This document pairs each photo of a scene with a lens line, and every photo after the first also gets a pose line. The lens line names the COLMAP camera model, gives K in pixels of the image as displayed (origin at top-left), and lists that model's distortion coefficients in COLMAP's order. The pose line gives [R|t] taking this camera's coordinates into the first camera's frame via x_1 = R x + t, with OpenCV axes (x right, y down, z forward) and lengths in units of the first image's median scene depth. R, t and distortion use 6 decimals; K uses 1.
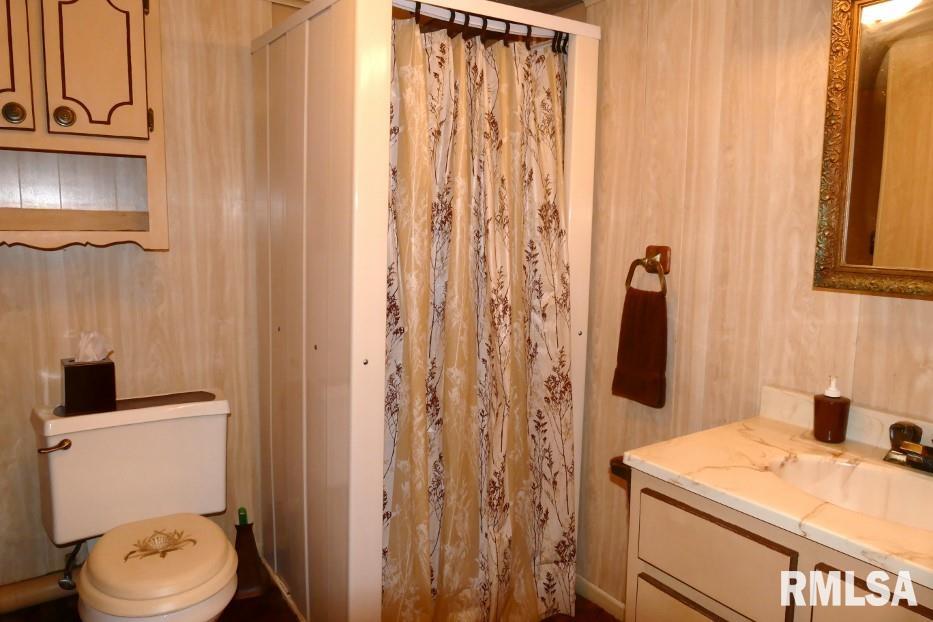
lens RADIAL K [[664.1, 0, 466.9], [0, 664.1, 307.3], [0, 0, 1]] dist [-0.018778, 0.010315]
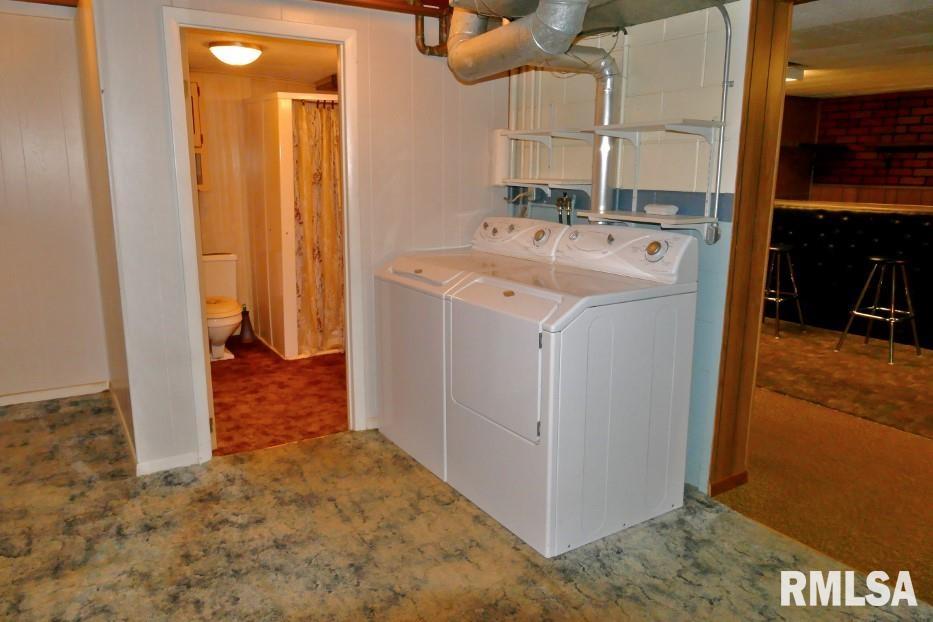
lens RADIAL K [[664.1, 0, 467.5], [0, 664.1, 313.0], [0, 0, 1]] dist [-0.018778, 0.010315]
pose [[0.999995, 0.002703, -0.001827, 0.528833], [-0.002490, 0.994145, 0.108028, 0.098848], [0.002109, -0.108023, 0.994146, -1.545896]]
